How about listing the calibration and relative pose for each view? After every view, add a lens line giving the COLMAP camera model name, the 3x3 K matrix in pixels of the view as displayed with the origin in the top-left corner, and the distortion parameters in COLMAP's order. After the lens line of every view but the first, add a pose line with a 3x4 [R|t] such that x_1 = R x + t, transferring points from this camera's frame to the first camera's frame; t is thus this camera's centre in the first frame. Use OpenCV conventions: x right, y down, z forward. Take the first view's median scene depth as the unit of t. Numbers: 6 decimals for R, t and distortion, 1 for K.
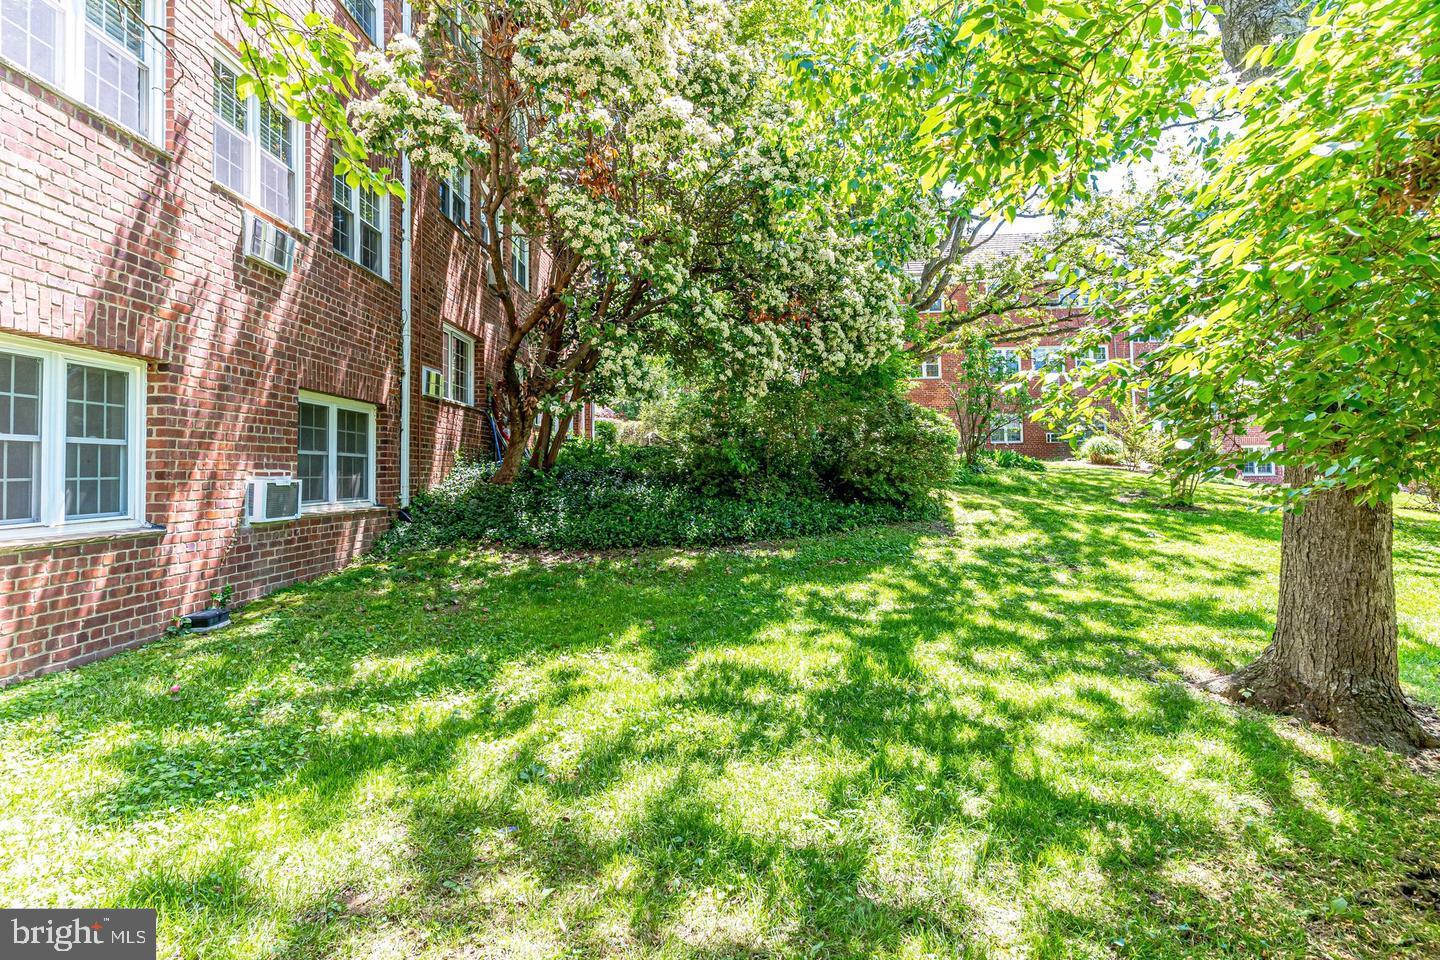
lens RADIAL K [[699.5, 0, 712.9], [0, 699.5, 450.4], [0, 0, 1]] dist [0.000618, 0.001454]
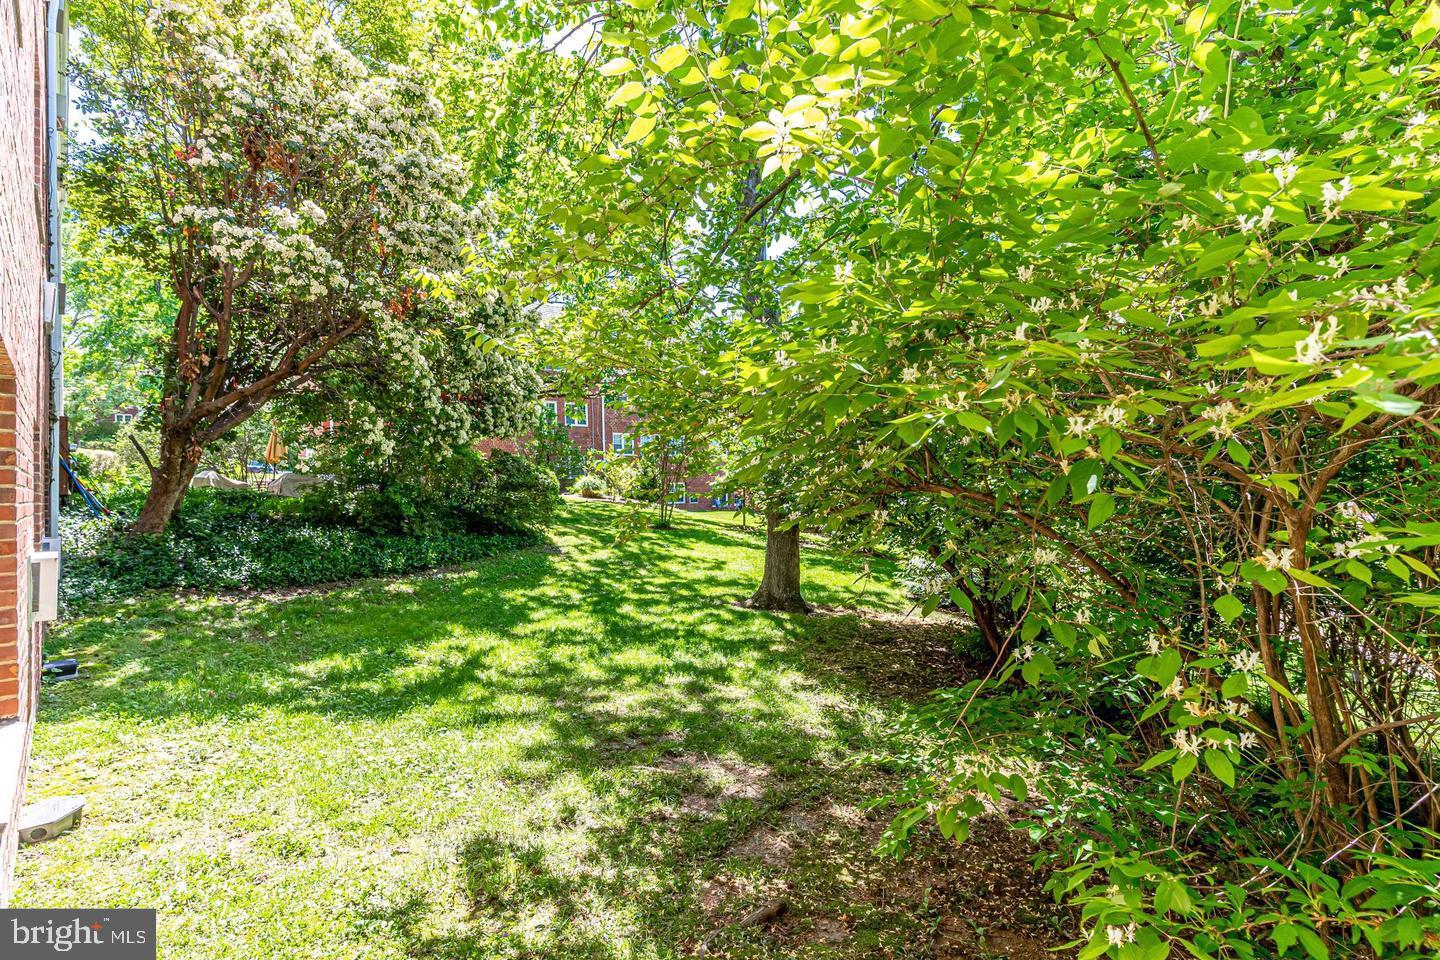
lens RADIAL K [[699.5, 0, 721.4], [0, 699.5, 482.3], [0, 0, 1]] dist [0.000618, 0.001454]
pose [[0.721610, 0.006517, 0.692269, -0.851674], [-0.010688, 0.999941, 0.001728, -0.069013], [-0.692218, -0.008646, 0.721637, -0.554818]]
